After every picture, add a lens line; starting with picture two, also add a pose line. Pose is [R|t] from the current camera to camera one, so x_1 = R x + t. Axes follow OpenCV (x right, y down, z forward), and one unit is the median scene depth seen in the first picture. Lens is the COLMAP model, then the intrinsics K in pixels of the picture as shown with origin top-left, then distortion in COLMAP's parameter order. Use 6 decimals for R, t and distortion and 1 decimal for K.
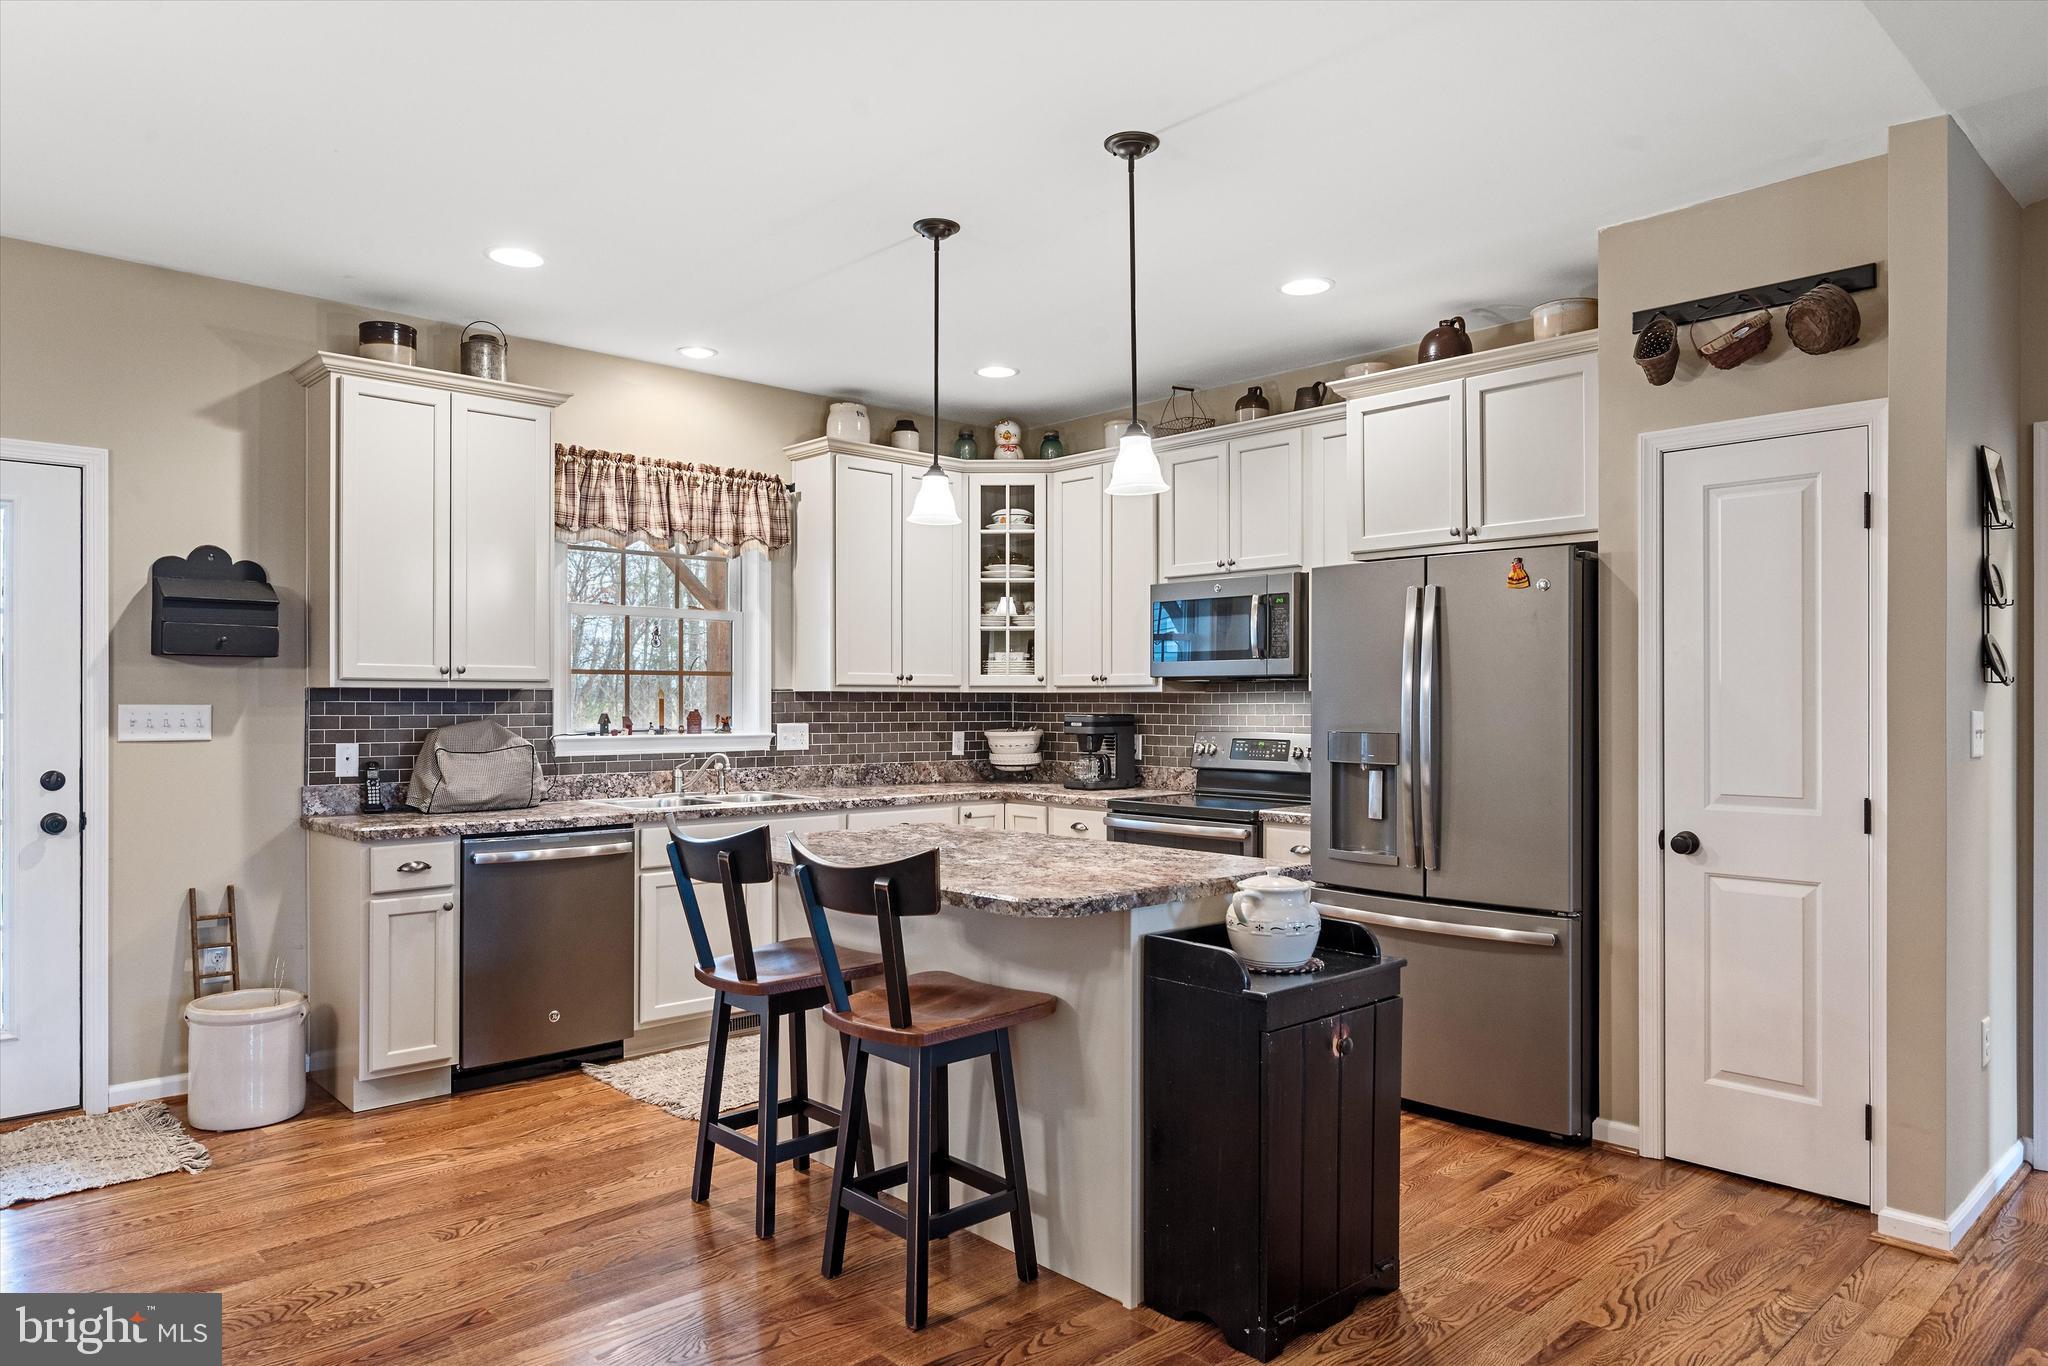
lens RADIAL K [[1294.4, 0, 1014.8], [0, 1294.4, 696.8], [0, 0, 1]] dist [0.005800, 0.002932]
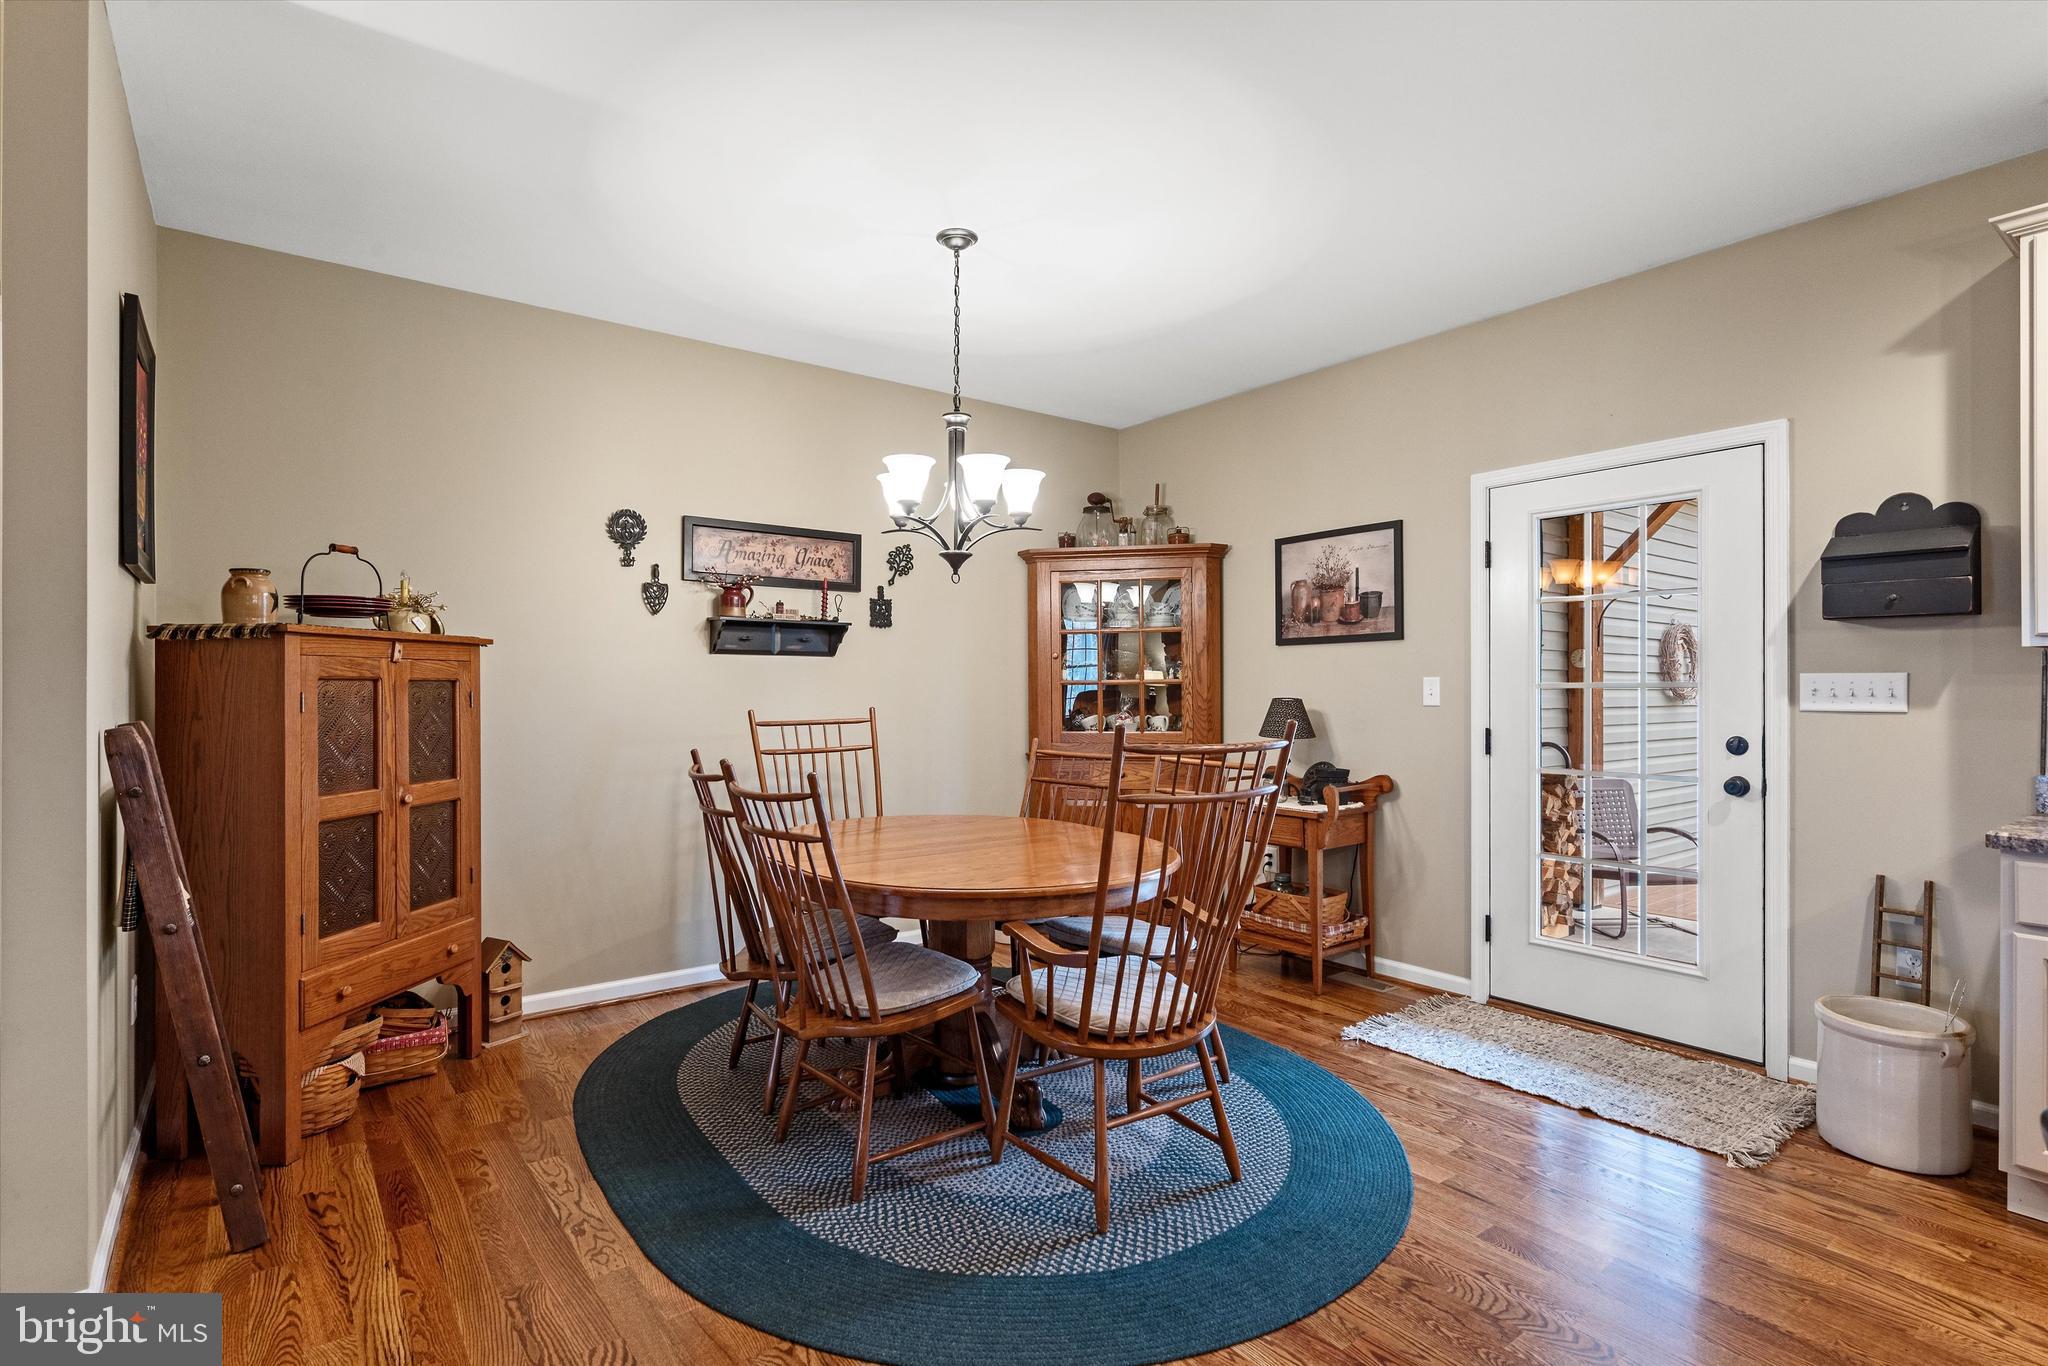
lens RADIAL K [[995.9, 0, 1022.8], [0, 995.9, 686.3], [0, 0, 1]] dist [-0.002100, 0.000083]
pose [[-0.095034, -0.004710, -0.995463, 0.094663], [0.000172, 0.999989, -0.004747, 0.015393], [0.995474, -0.000622, -0.095032, 0.386235]]
